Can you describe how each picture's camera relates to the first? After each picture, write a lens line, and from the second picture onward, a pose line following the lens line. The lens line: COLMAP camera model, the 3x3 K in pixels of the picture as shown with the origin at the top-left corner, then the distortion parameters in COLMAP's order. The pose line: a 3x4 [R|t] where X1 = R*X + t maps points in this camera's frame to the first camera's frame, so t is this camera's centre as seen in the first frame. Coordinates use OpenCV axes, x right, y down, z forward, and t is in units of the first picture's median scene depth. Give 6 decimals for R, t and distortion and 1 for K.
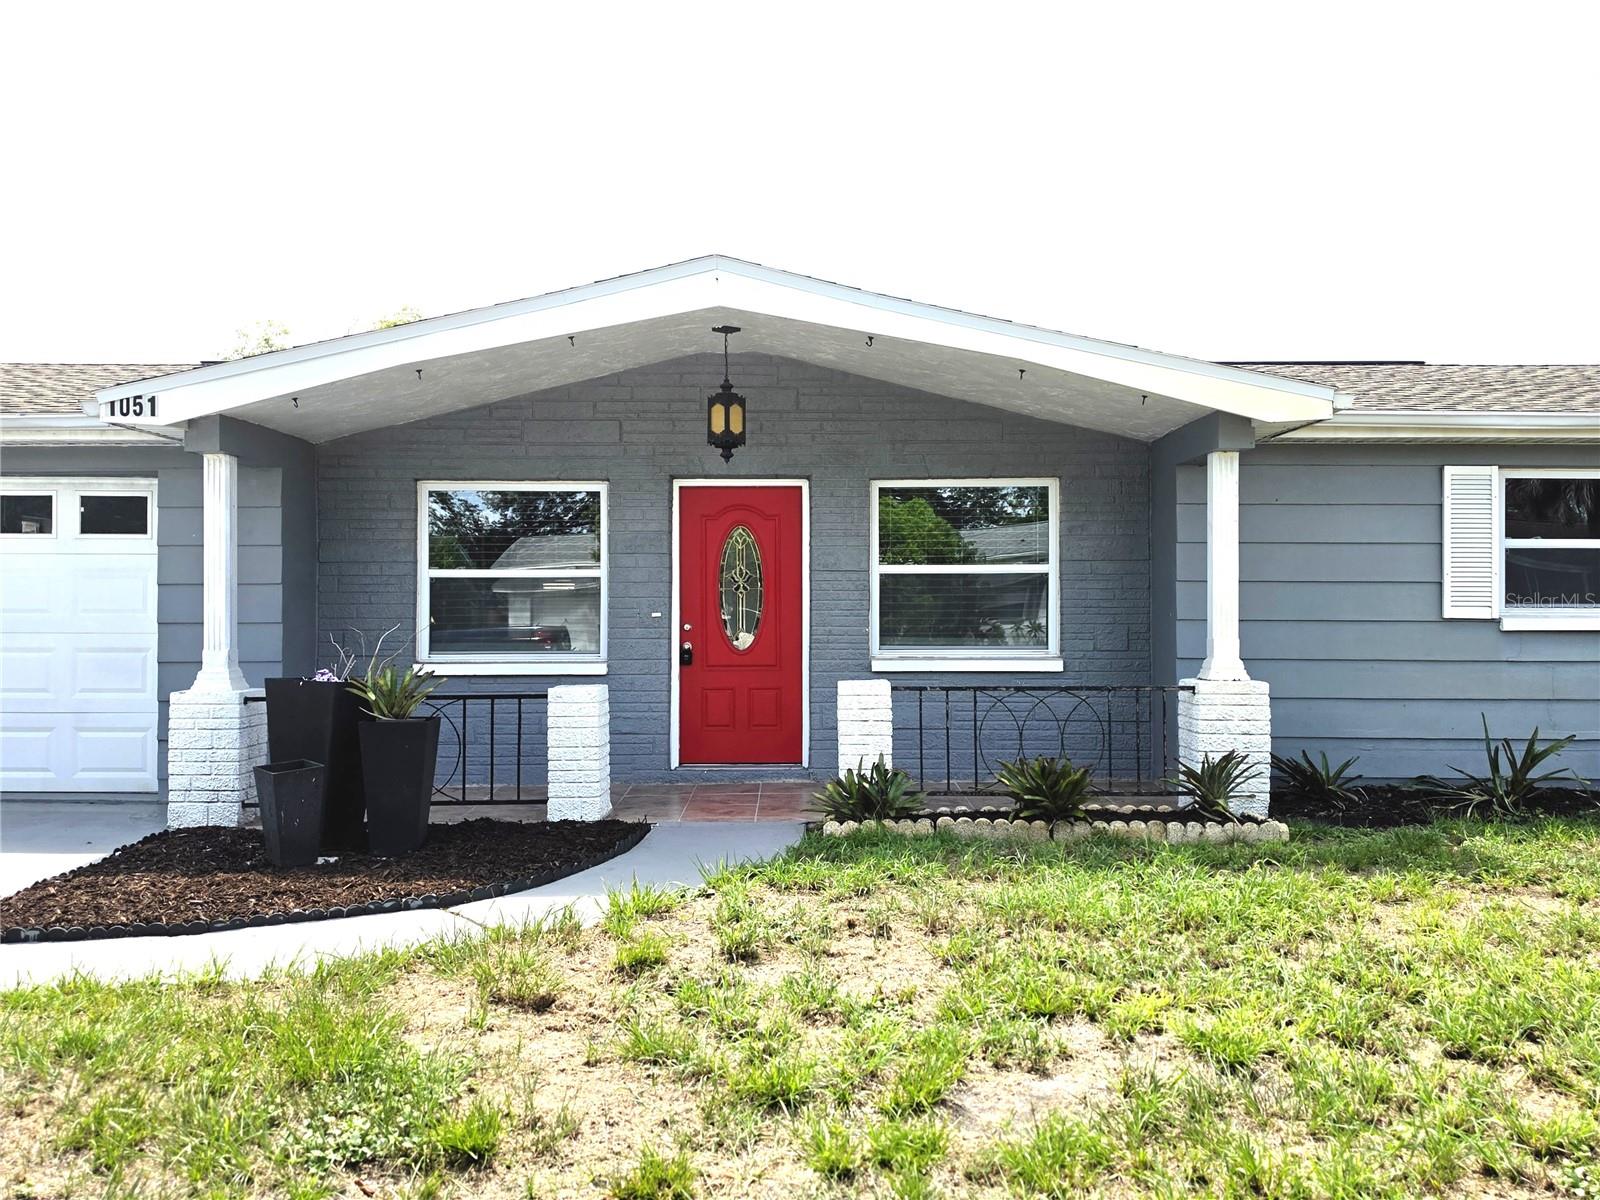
lens RADIAL K [[1367.1, 0, 800.0], [0, 1367.1, 600.0], [0, 0, 1]] dist [0.143021, -0.241314]
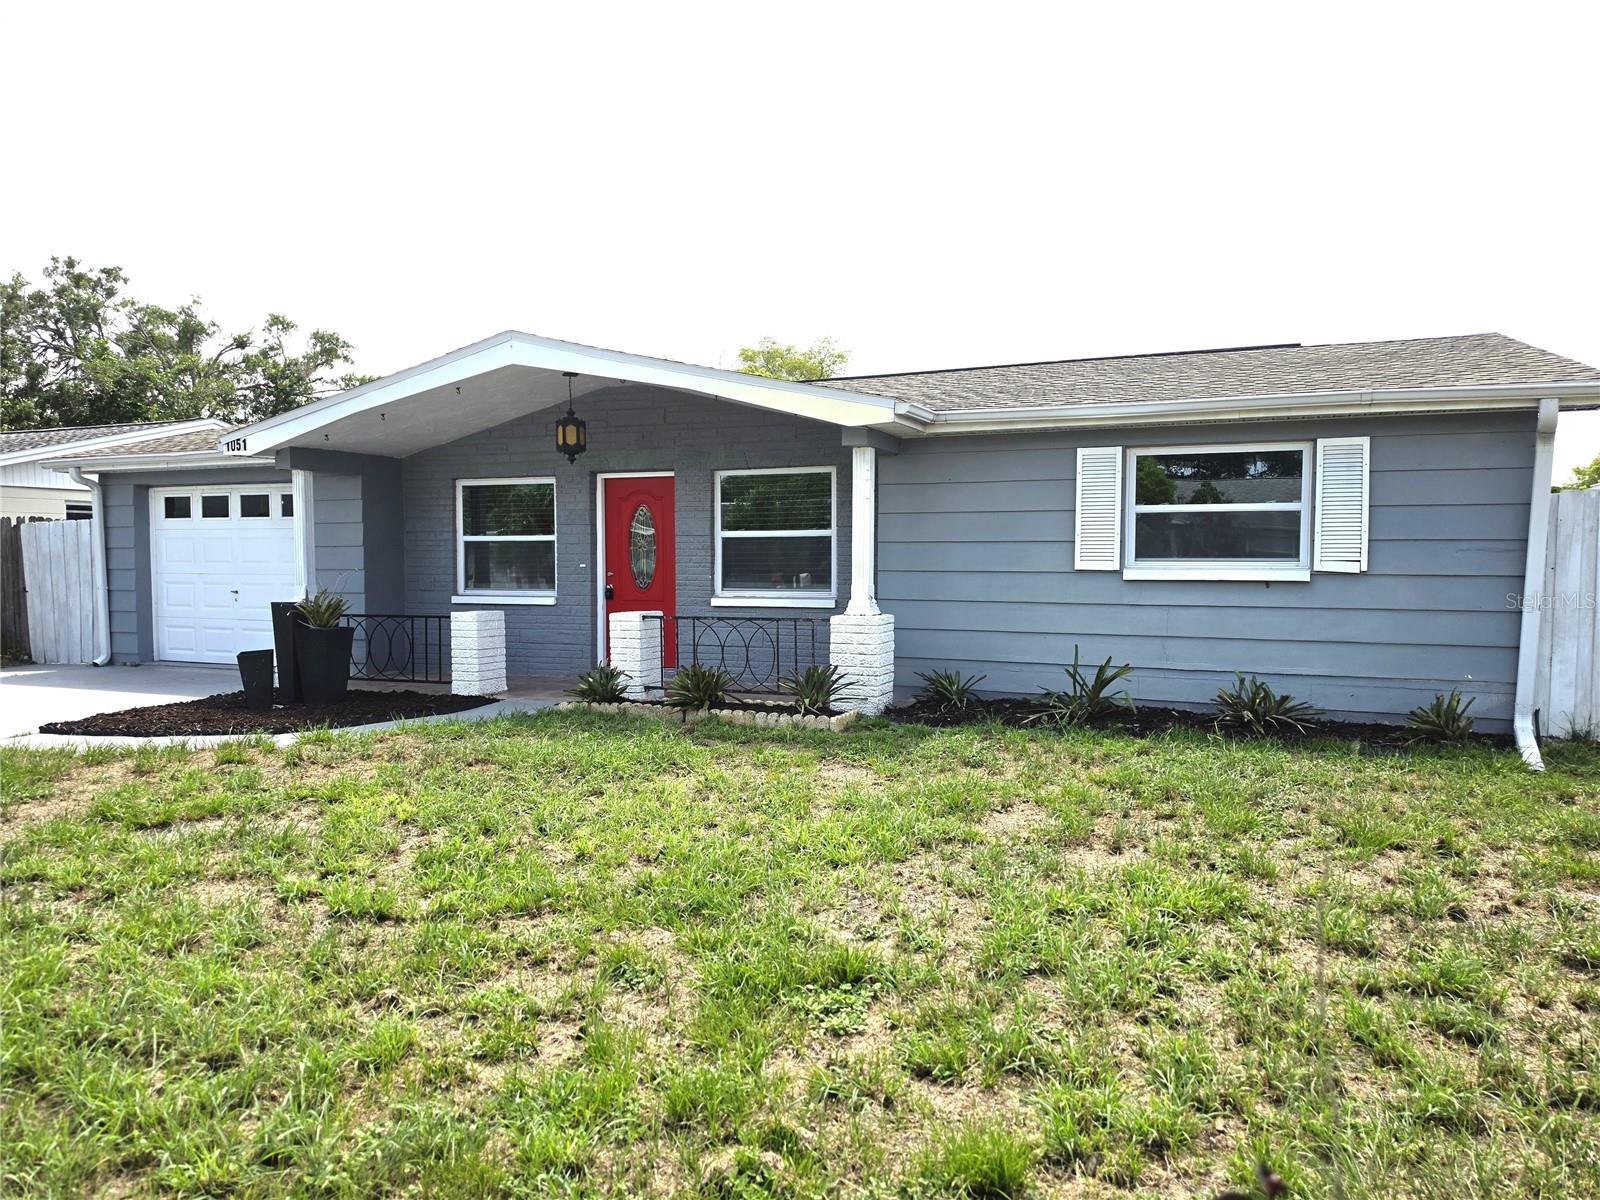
lens RADIAL K [[1117.5, 0, 807.2], [0, 1117.5, 603.0], [0, 0, 1]] dist [0.125874, -0.203080]
pose [[0.921453, 0.015473, -0.388182, 0.633306], [0.002906, 0.998904, 0.046715, -0.005195], [0.388480, -0.044174, 0.920398, -0.036070]]
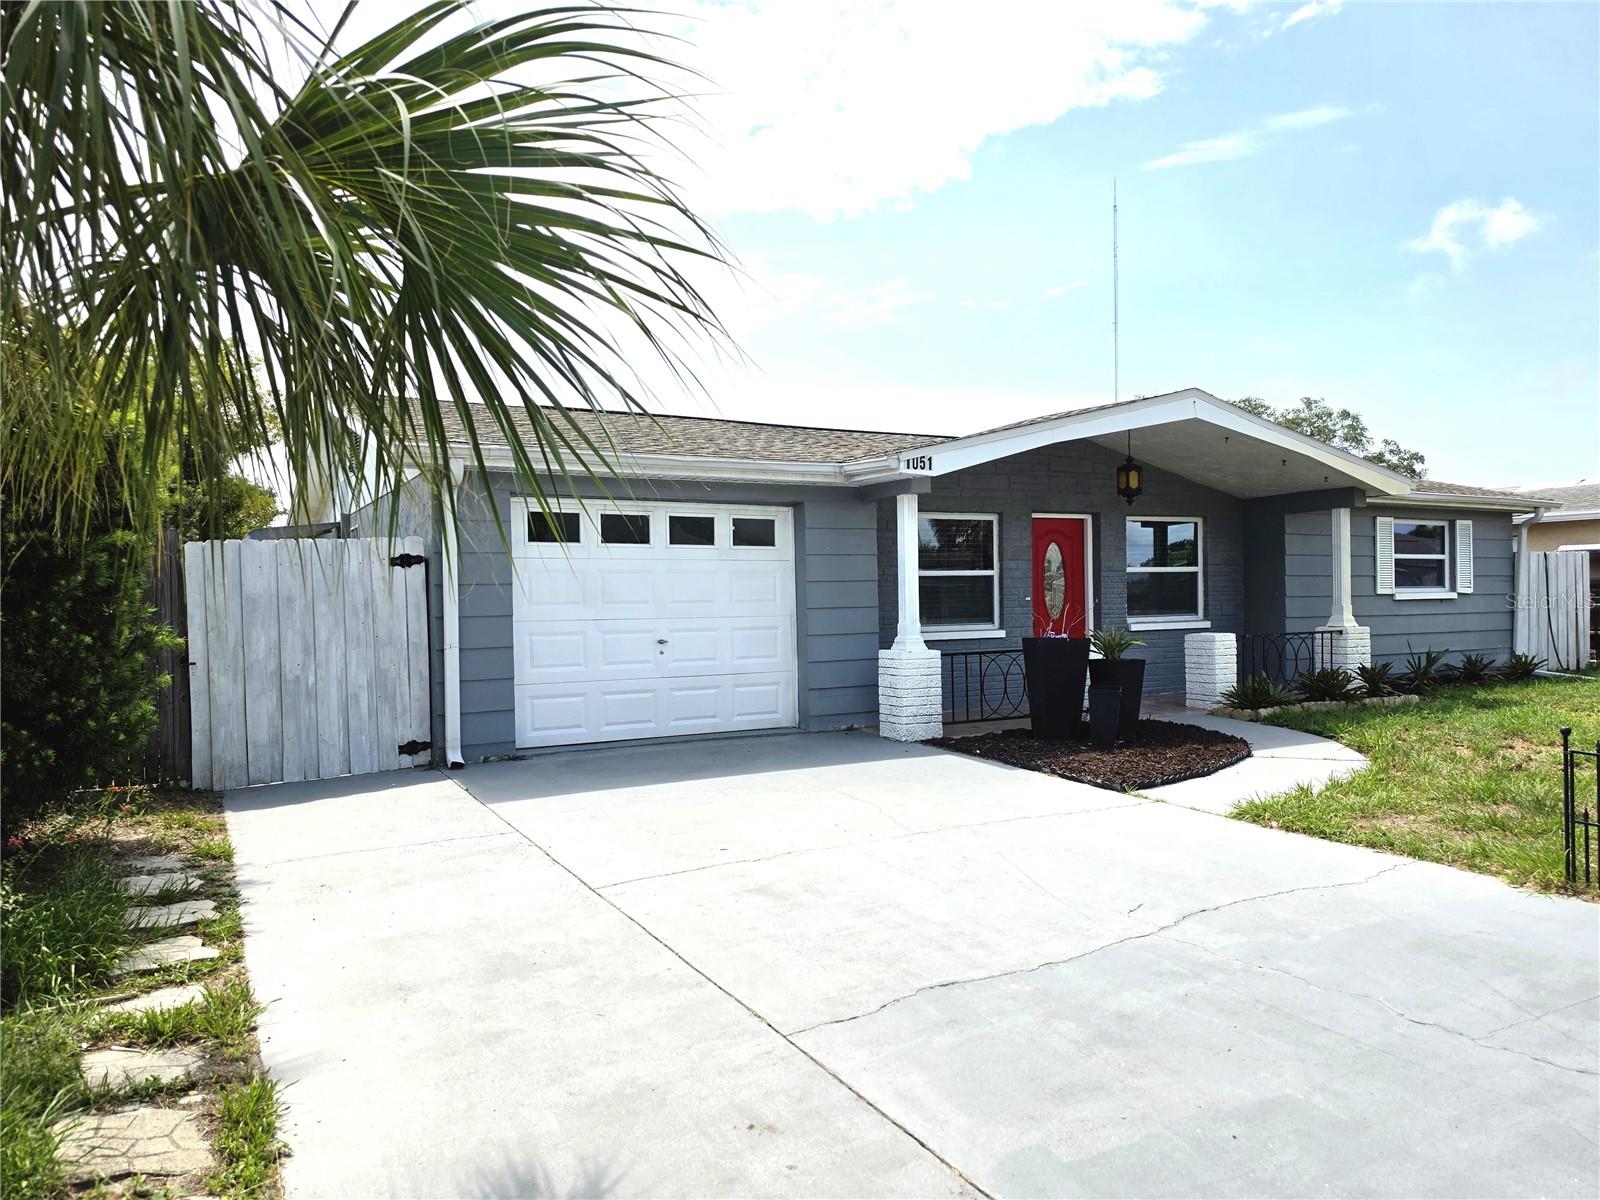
lens RADIAL K [[1117.5, 0, 807.2], [0, 1117.5, 603.0], [0, 0, 1]] dist [0.125874, -0.203080]
pose [[0.872077, -0.015463, 0.489124, -1.022429], [0.014539, 0.999878, 0.005688, 0.004727], [-0.489152, 0.002151, 0.872196, -0.006480]]
